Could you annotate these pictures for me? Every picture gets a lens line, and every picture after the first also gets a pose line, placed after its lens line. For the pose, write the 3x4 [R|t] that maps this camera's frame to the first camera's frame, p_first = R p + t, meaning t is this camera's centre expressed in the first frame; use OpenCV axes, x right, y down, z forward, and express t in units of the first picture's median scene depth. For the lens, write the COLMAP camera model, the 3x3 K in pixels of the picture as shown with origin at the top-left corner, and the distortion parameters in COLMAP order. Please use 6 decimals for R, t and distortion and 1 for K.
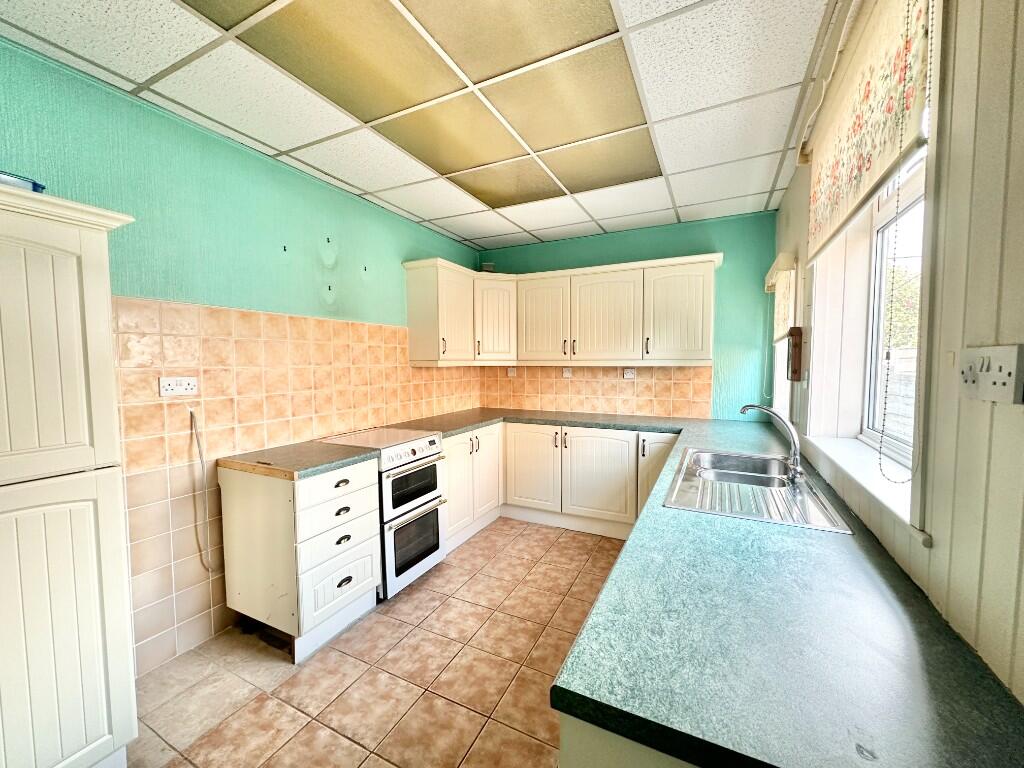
lens RADIAL K [[406.0, 0, 514.8], [0, 406.0, 384.1], [0, 0, 1]] dist [-0.003766, 0.001037]
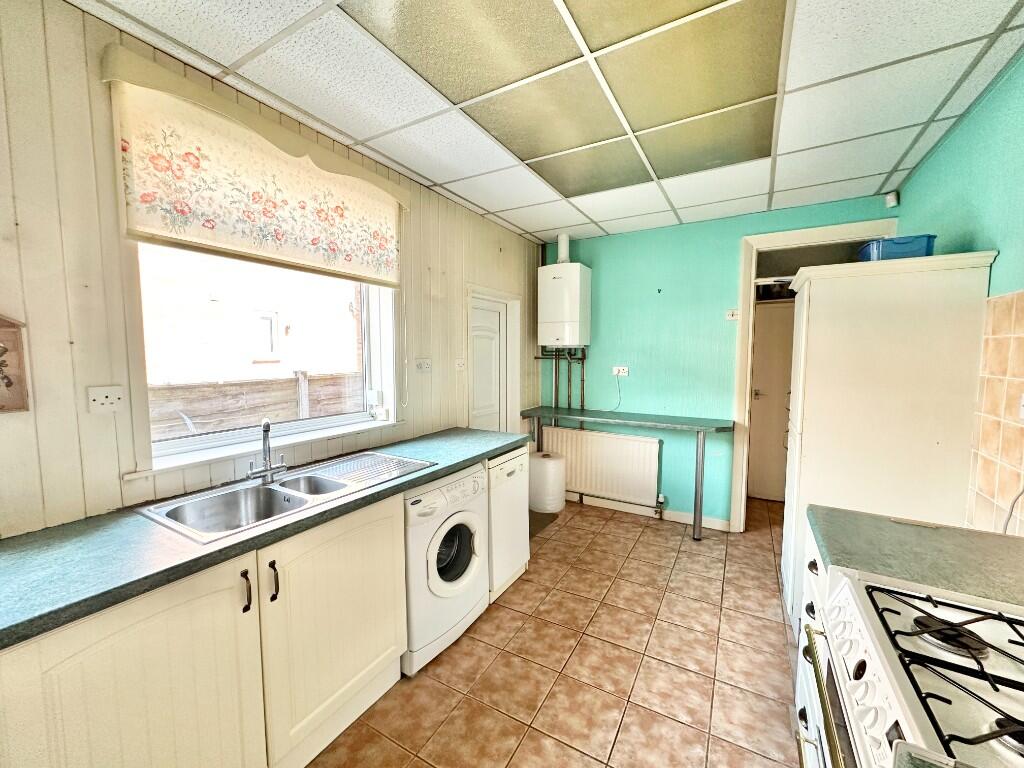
lens RADIAL K [[406.0, 0, 512.5], [0, 406.0, 384.8], [0, 0, 1]] dist [-0.003766, 0.001037]
pose [[-0.997934, -0.002218, 0.064206, 0.000454], [0.006454, 0.990886, 0.134549, -0.078007], [-0.063919, 0.134686, -0.988825, 1.034722]]
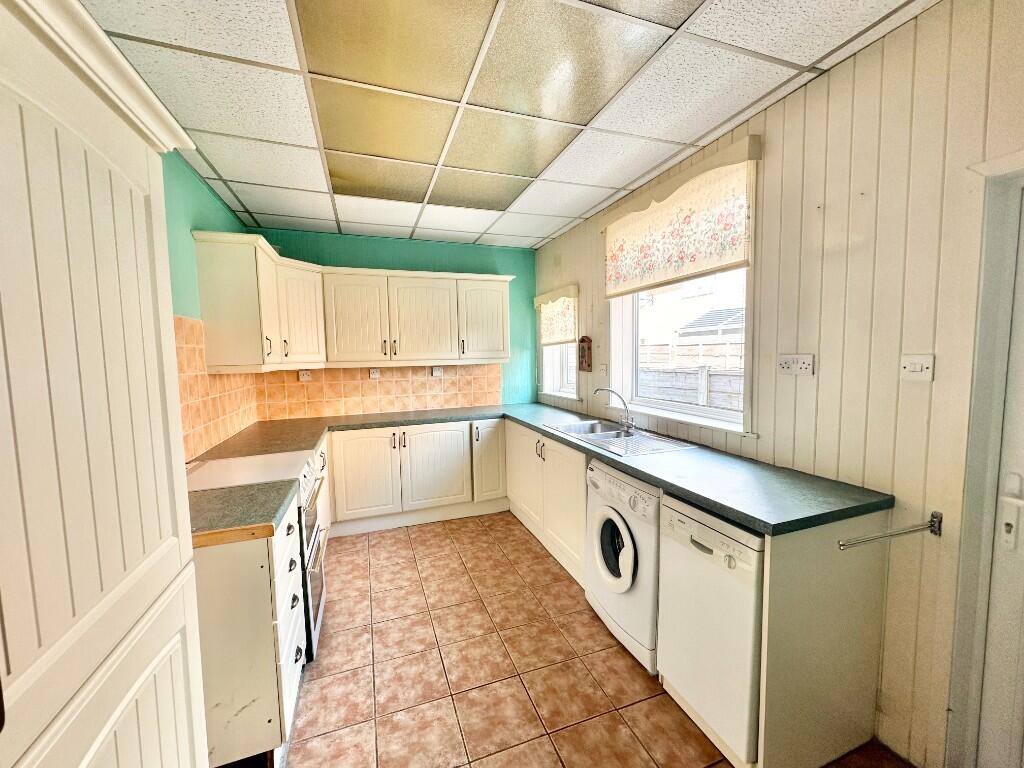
lens RADIAL K [[406.0, 0, 513.1], [0, 406.0, 383.7], [0, 0, 1]] dist [-0.003766, 0.001037]
pose [[0.690241, -0.063205, 0.720814, -0.430103], [0.057703, 0.997813, 0.032238, -0.019453], [-0.721275, 0.019341, 0.692379, 0.100695]]
